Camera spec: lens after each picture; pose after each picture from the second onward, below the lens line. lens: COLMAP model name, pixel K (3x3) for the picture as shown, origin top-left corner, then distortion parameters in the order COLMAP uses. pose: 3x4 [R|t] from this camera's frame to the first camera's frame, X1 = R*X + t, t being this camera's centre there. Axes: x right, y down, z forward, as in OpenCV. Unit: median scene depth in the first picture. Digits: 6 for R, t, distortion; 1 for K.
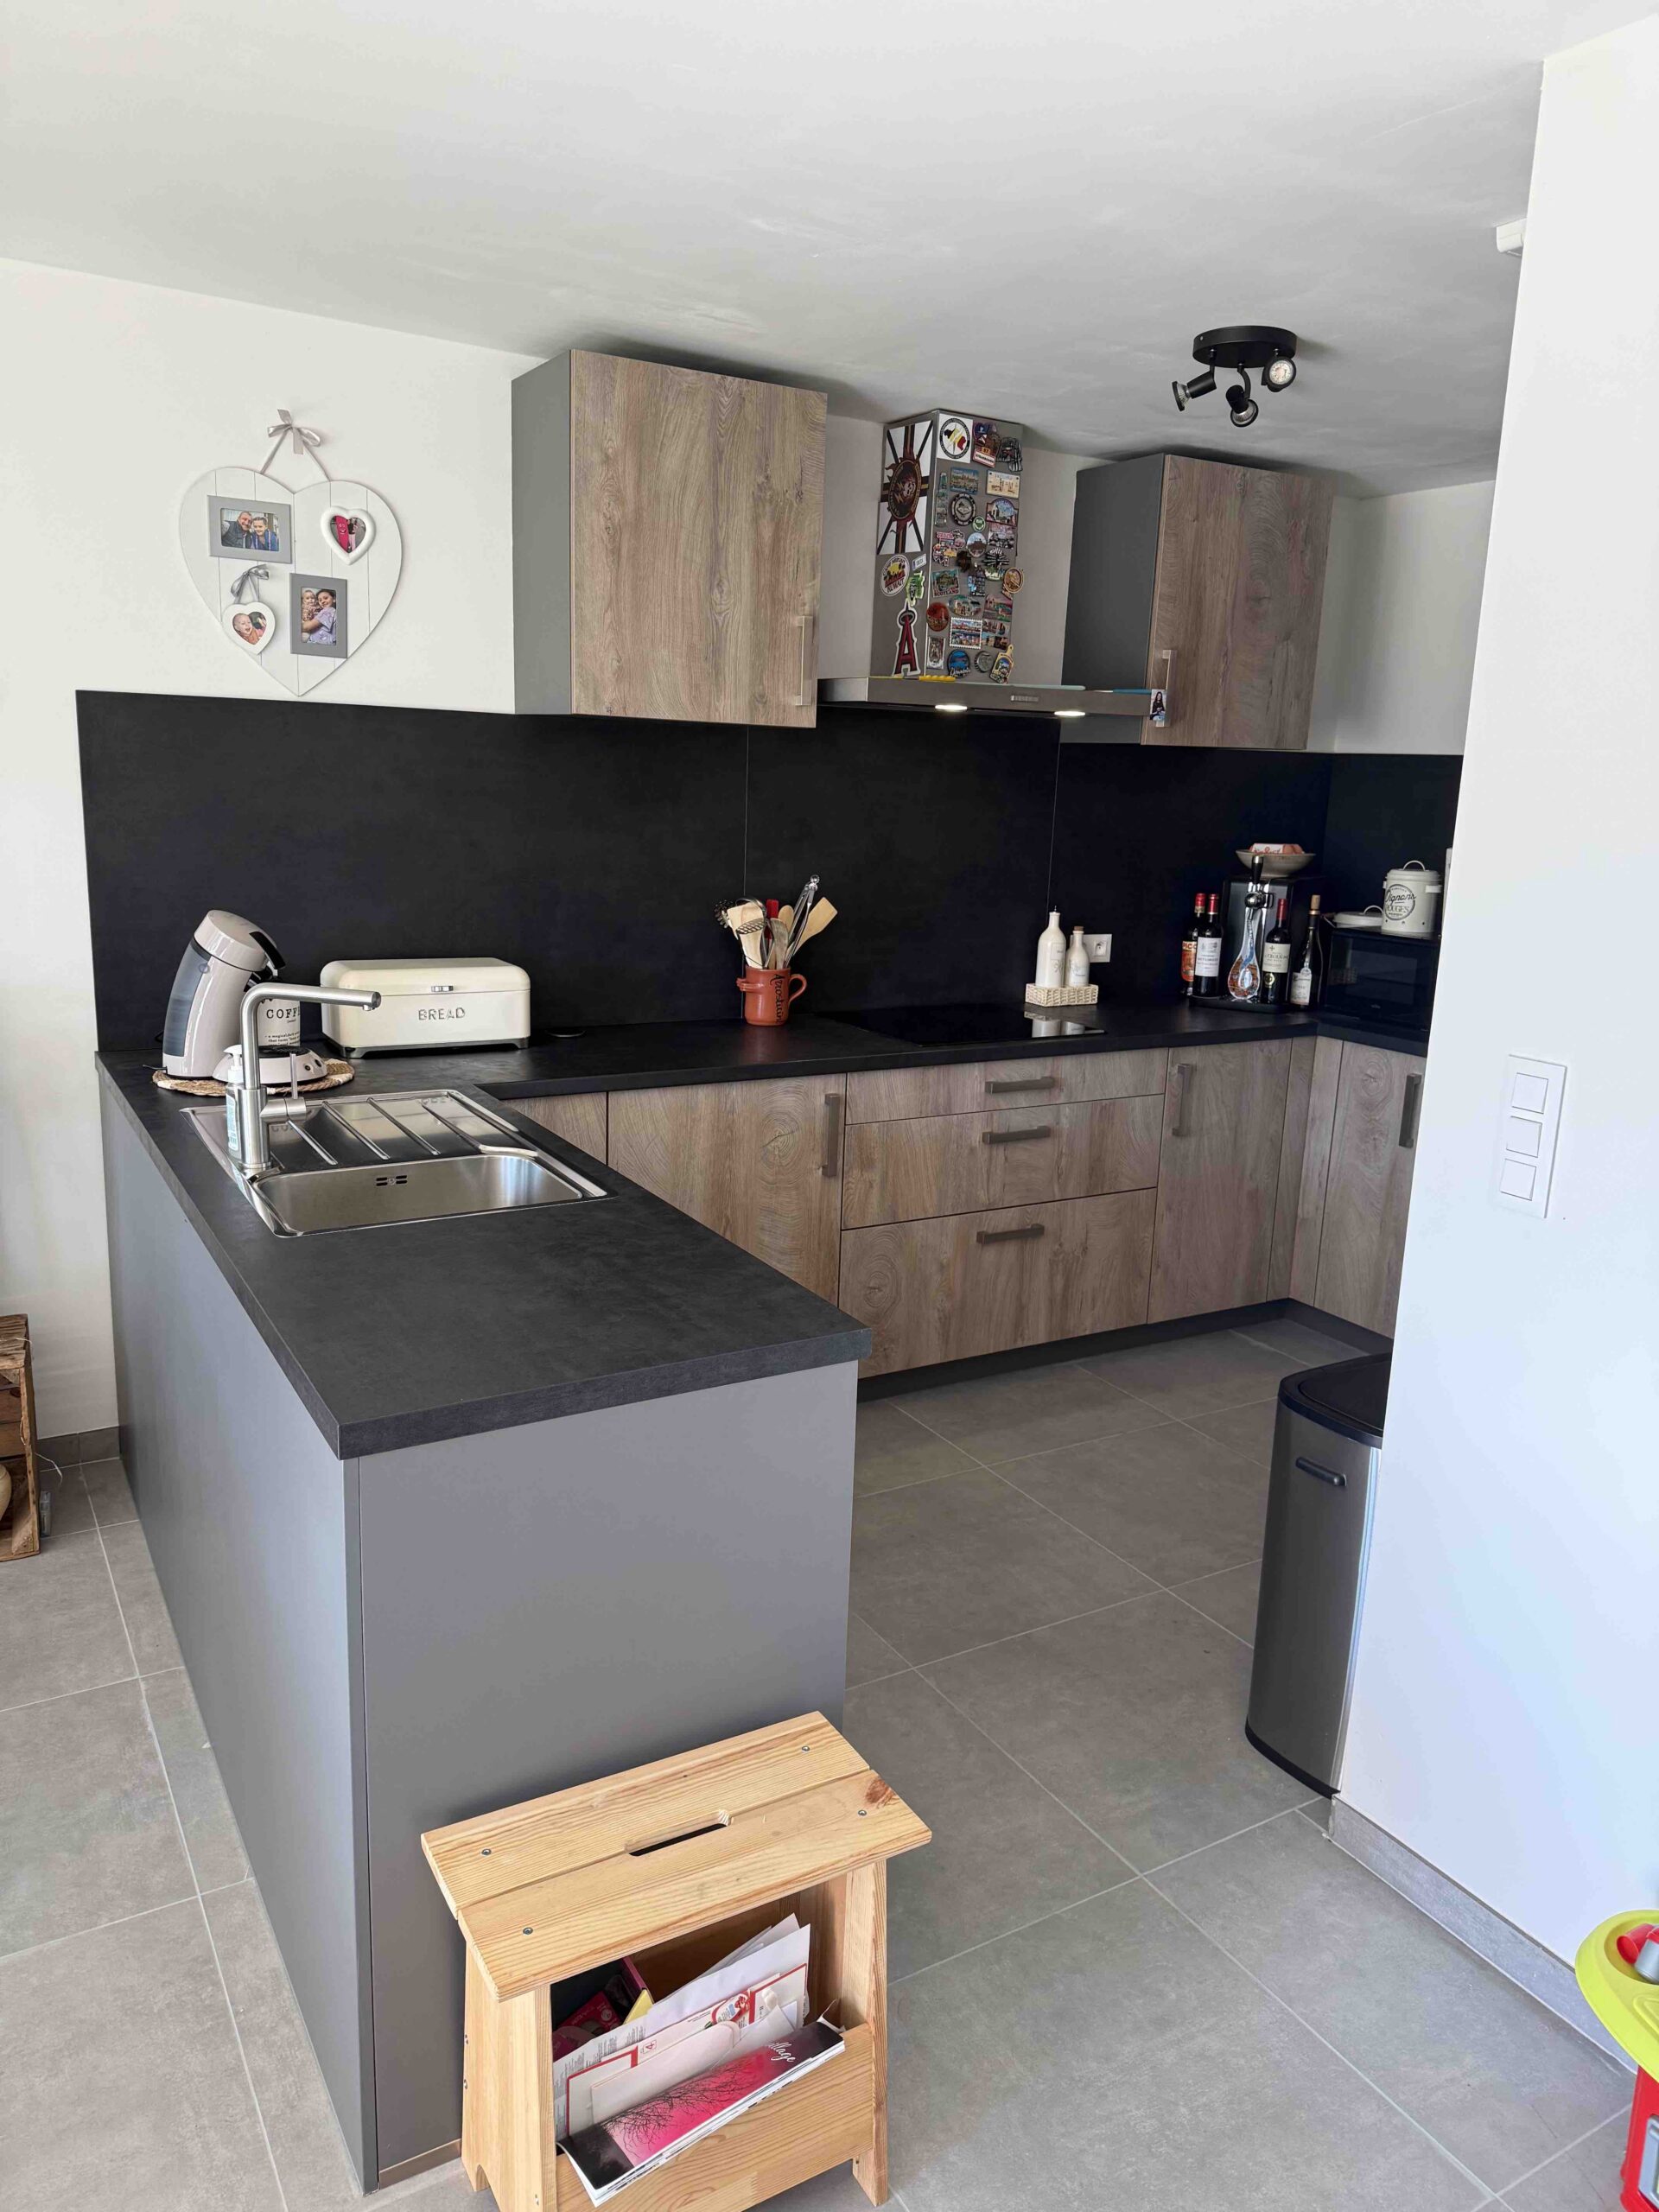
lens RADIAL K [[1545.7, 0, 840.2], [0, 1545.7, 1108.4], [0, 0, 1]] dist [0.085109, -0.103560]
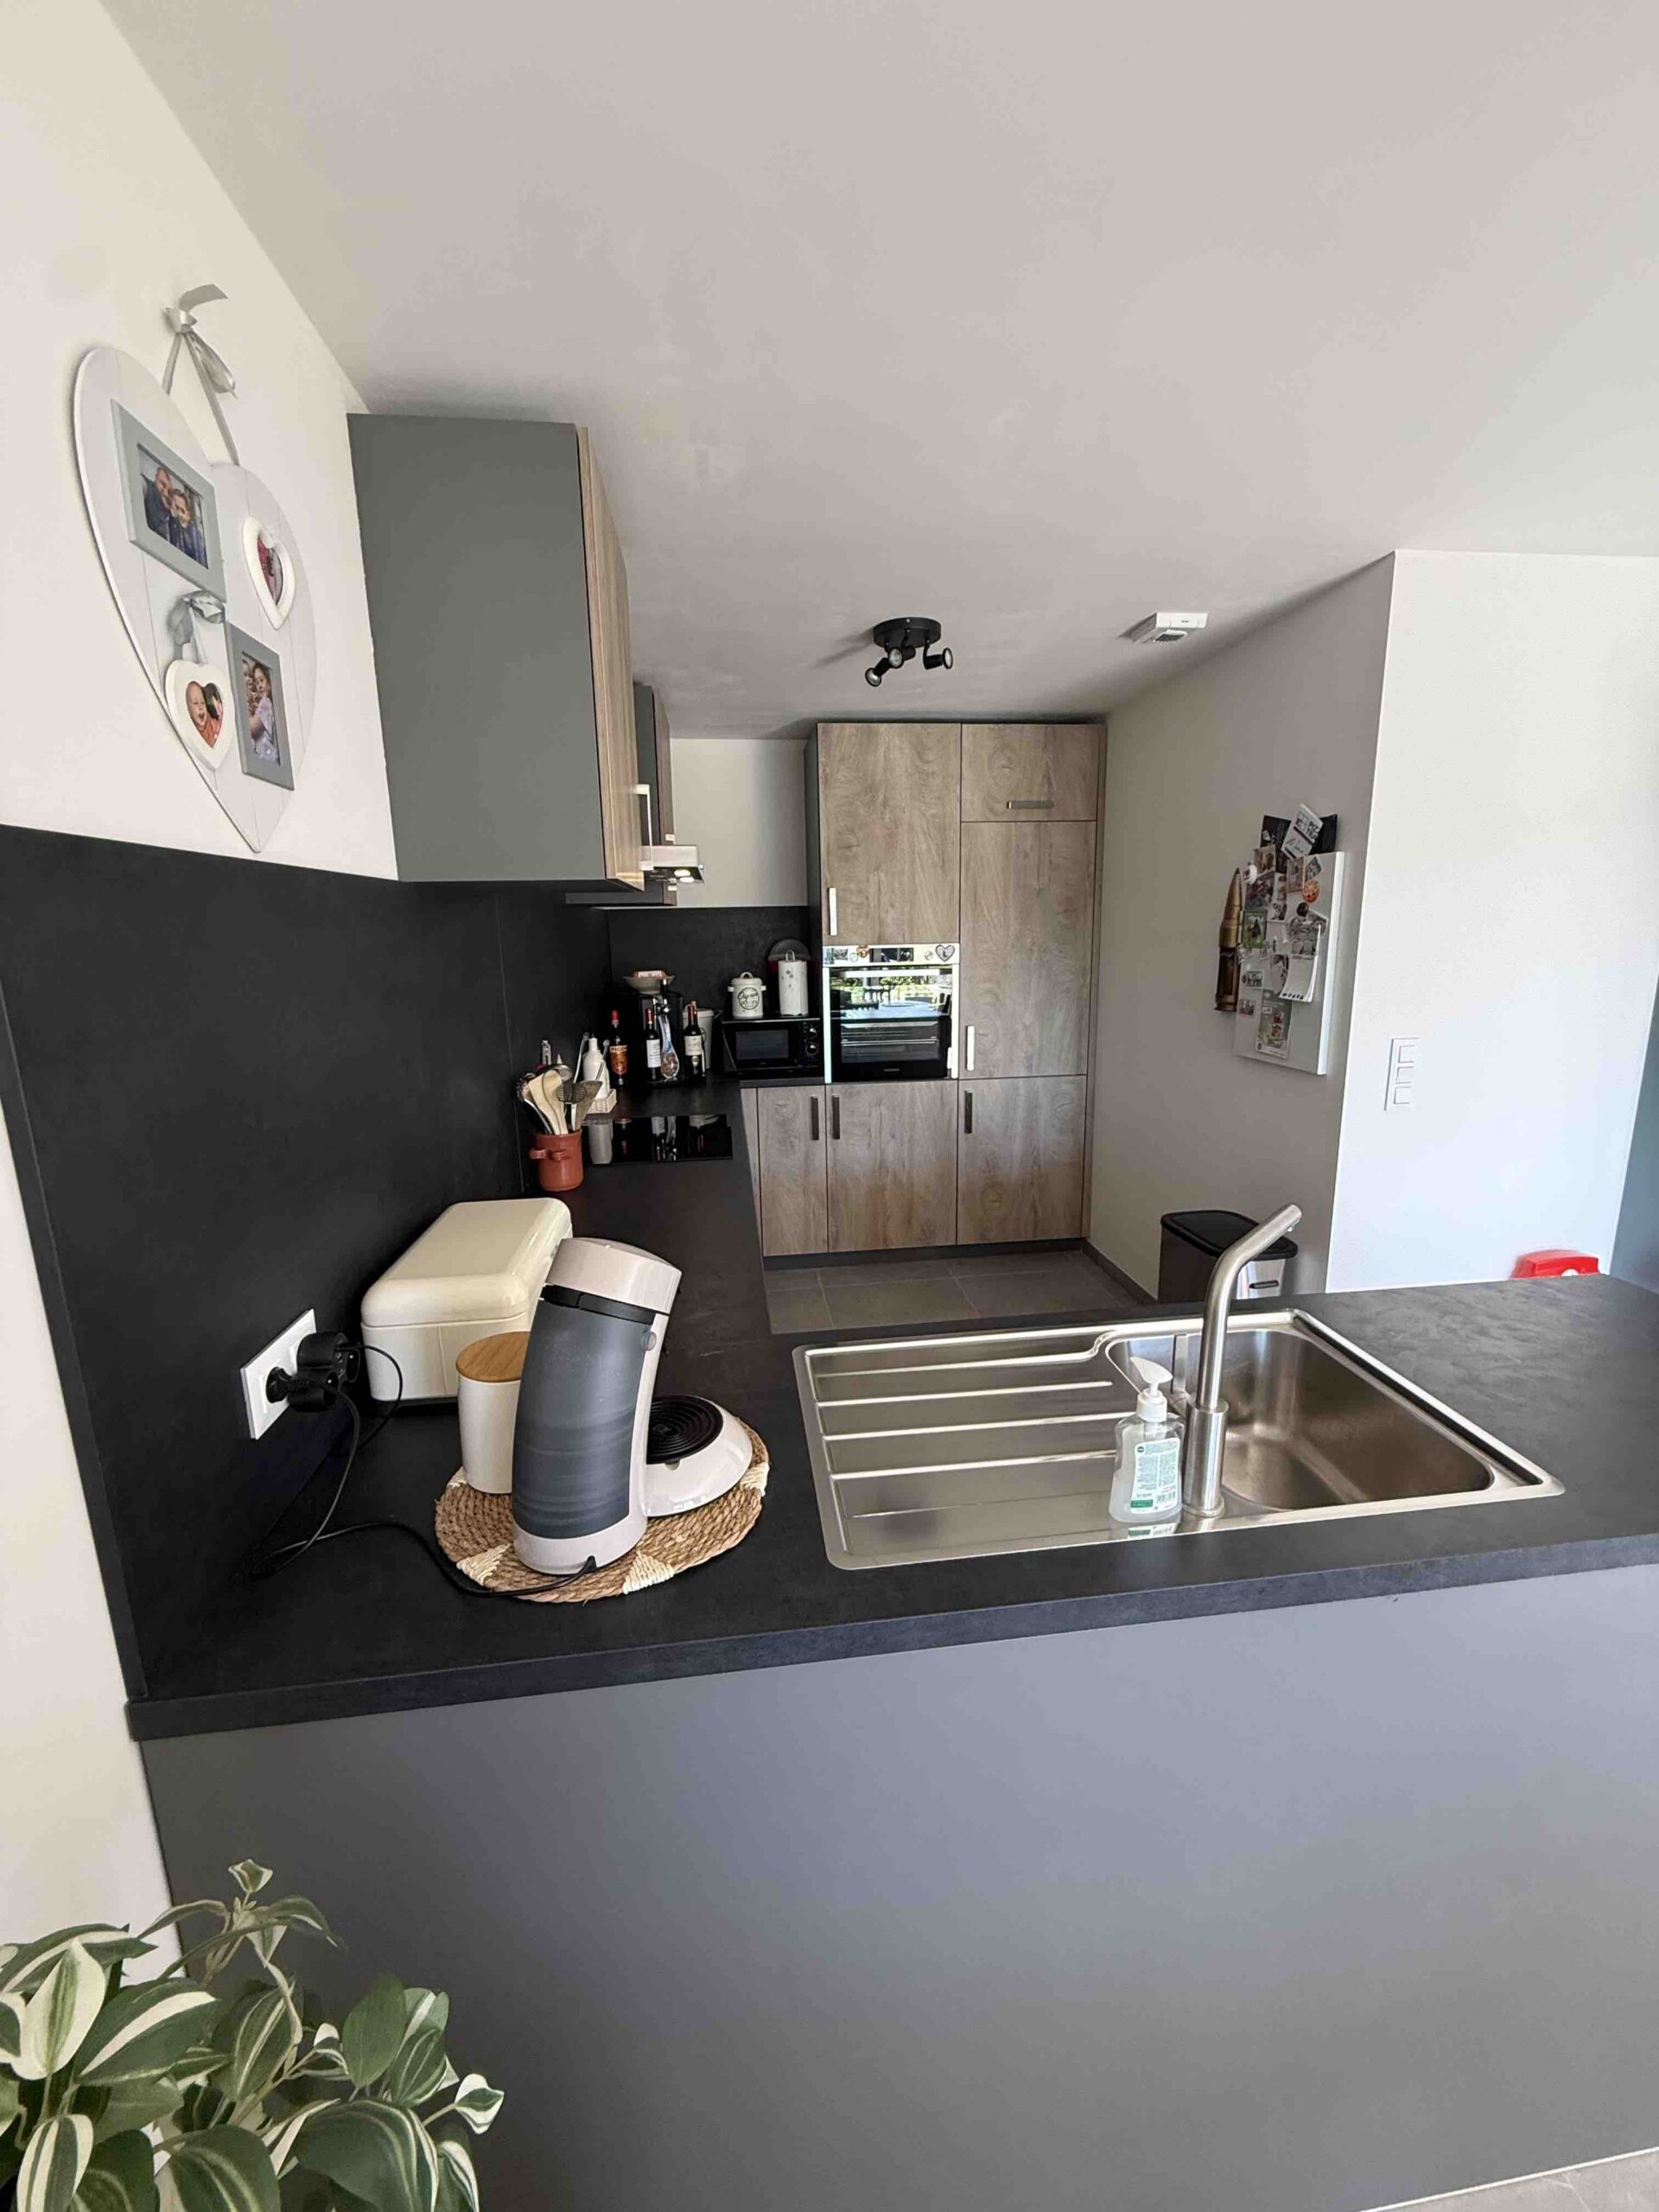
lens RADIAL K [[879.6, 0, 829.0], [0, 879.6, 1109.6], [0, 0, 1]] dist [-0.000025, 0.000745]
pose [[0.414871, -0.230068, 0.880313, -0.478584], [0.228959, 0.962769, 0.143715, -0.147498], [-0.880602, 0.141932, 0.452101, 0.590924]]
